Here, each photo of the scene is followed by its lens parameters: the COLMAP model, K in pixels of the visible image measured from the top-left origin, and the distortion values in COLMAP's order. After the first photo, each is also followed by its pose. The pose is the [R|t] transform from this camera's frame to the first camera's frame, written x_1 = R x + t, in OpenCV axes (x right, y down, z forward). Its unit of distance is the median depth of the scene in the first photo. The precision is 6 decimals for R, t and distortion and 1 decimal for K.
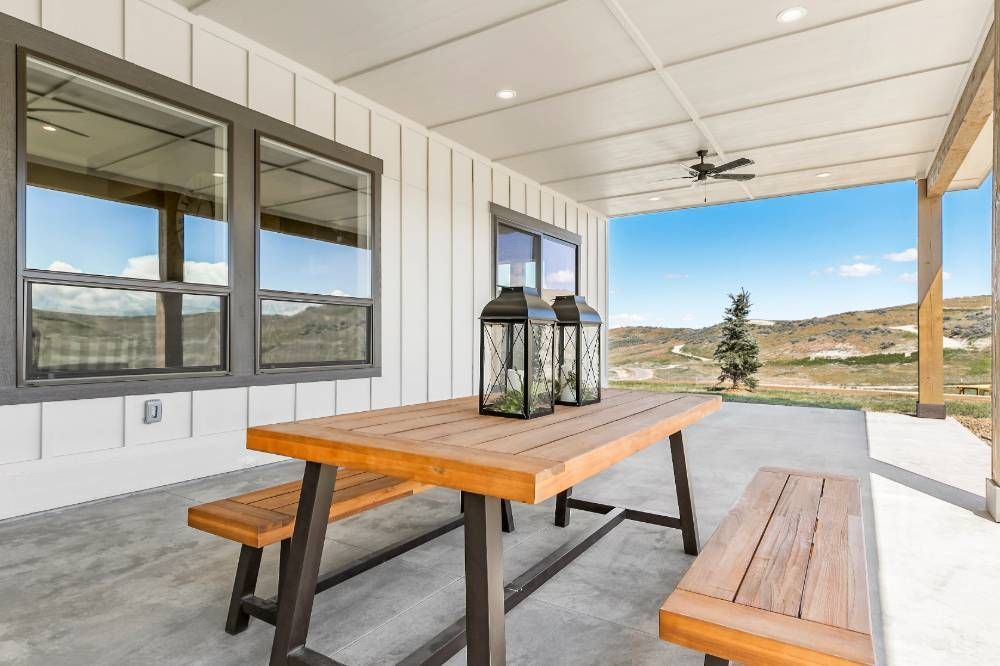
lens RADIAL K [[568.9, 0, 502.2], [0, 568.9, 338.4], [0, 0, 1]] dist [0.003598, -0.002006]
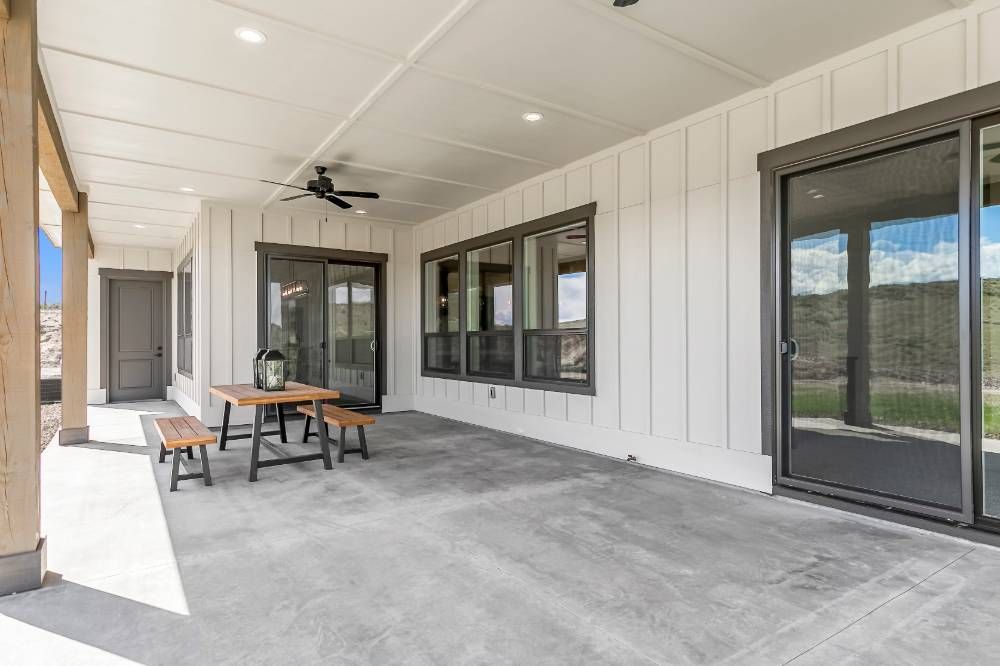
lens RADIAL K [[568.9, 0, 505.1], [0, 568.9, 334.4], [0, 0, 1]] dist [0.003598, -0.002006]
pose [[-0.413857, -0.006502, -0.910319, 0.894528], [0.005724, 0.999936, -0.009744, -0.044667], [0.910324, -0.009244, -0.413793, 1.329369]]
